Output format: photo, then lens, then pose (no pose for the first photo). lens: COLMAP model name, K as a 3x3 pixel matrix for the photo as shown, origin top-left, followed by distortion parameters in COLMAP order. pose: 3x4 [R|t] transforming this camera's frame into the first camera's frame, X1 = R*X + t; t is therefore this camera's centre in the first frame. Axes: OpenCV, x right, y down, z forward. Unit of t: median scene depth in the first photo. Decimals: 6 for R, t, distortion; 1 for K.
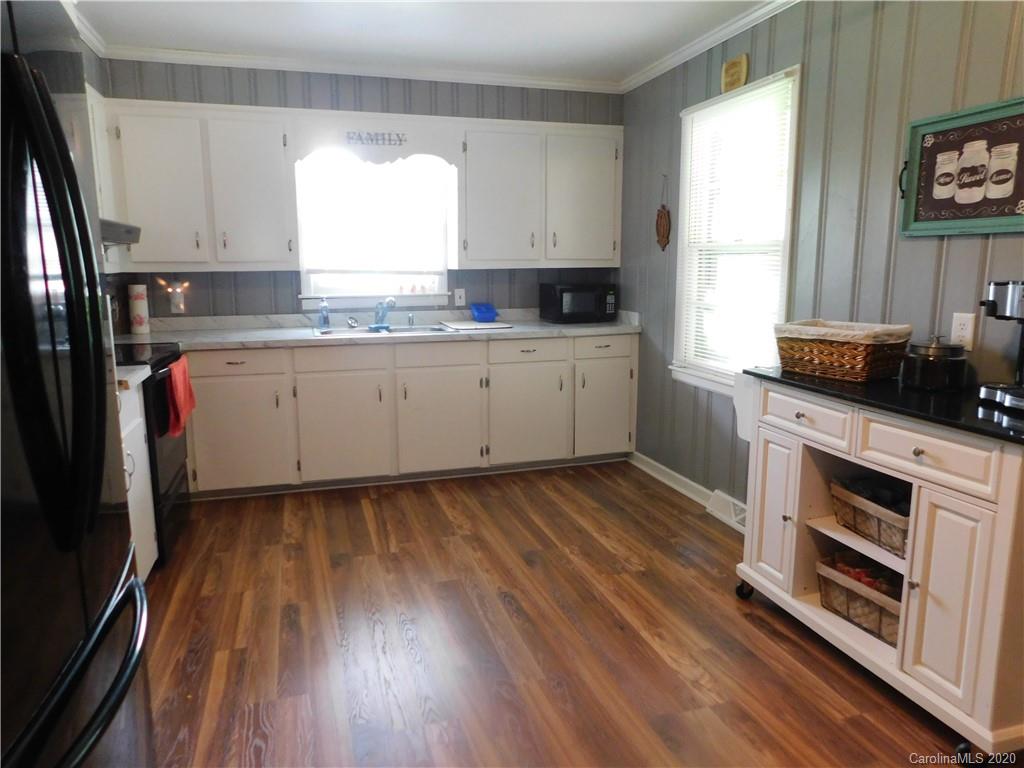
lens RADIAL K [[685.9, 0, 511.6], [0, 685.9, 377.0], [0, 0, 1]] dist [-0.064086, 0.060154]
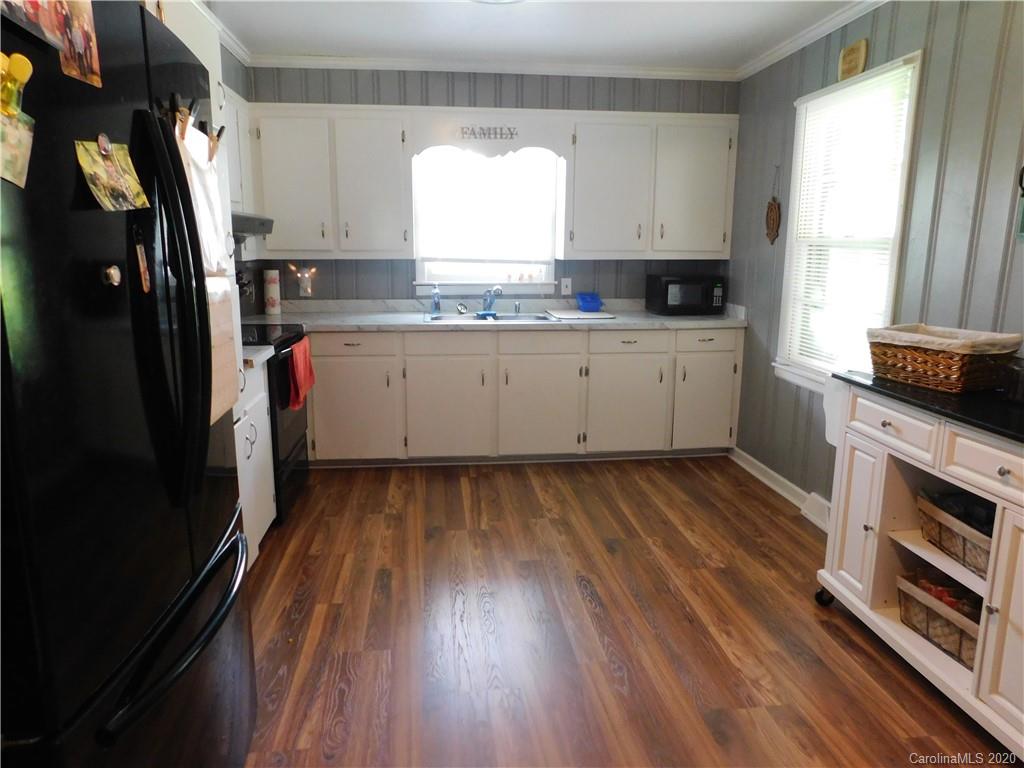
lens RADIAL K [[685.9, 0, 511.6], [0, 685.9, 377.0], [0, 0, 1]] dist [-0.064086, 0.060154]
pose [[0.982432, 0.044180, -0.181317, 0.049227], [-0.039258, 0.998759, 0.030648, -0.013262], [0.182446, -0.022991, 0.982947, -0.031215]]
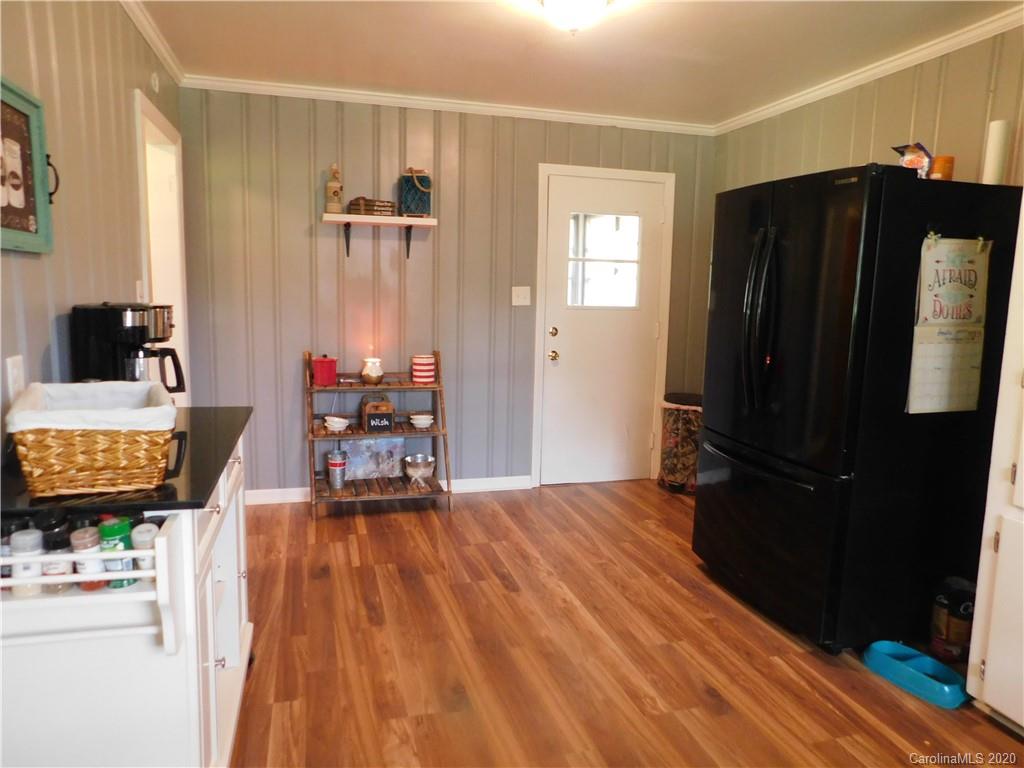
lens RADIAL K [[685.9, 0, 511.6], [0, 685.9, 377.0], [0, 0, 1]] dist [-0.064086, 0.060154]
pose [[-0.999450, -0.021639, 0.025127, 0.070308], [-0.013392, 0.956588, 0.291136, -0.196909], [-0.030336, 0.290640, -0.956352, 1.127645]]
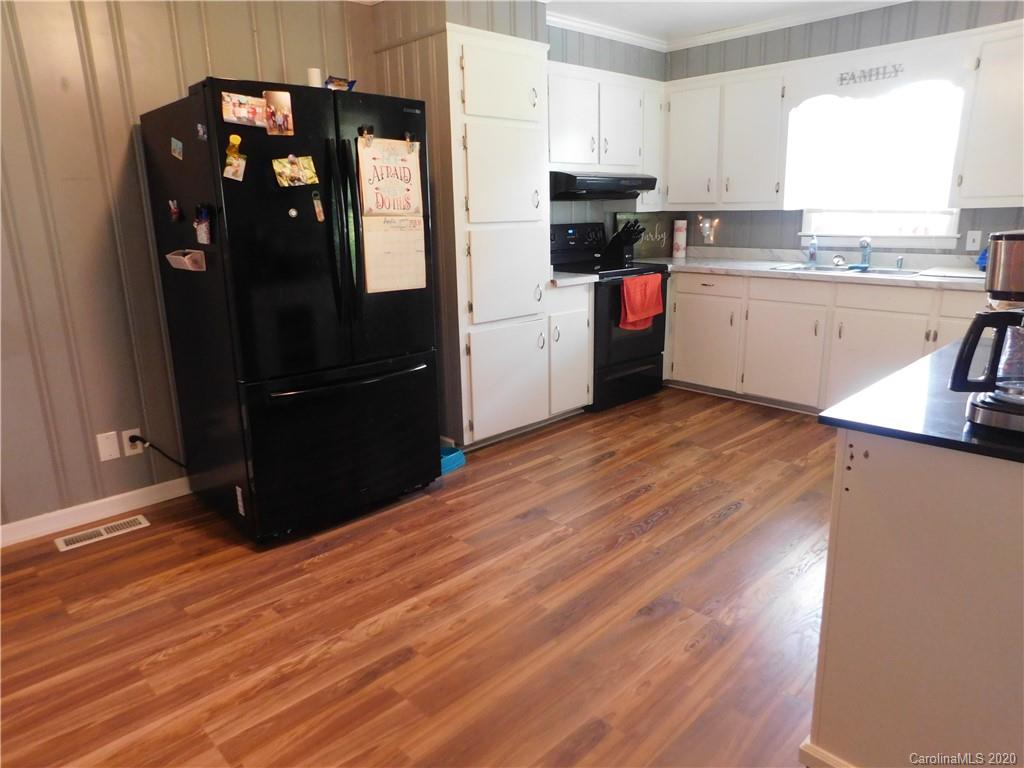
lens RADIAL K [[685.9, 0, 511.6], [0, 685.9, 377.0], [0, 0, 1]] dist [-0.064086, 0.060154]
pose [[0.444311, 0.207871, -0.871423, 0.622769], [-0.126000, 0.977539, 0.168940, -0.023932], [0.886968, 0.034737, 0.460523, 0.119070]]
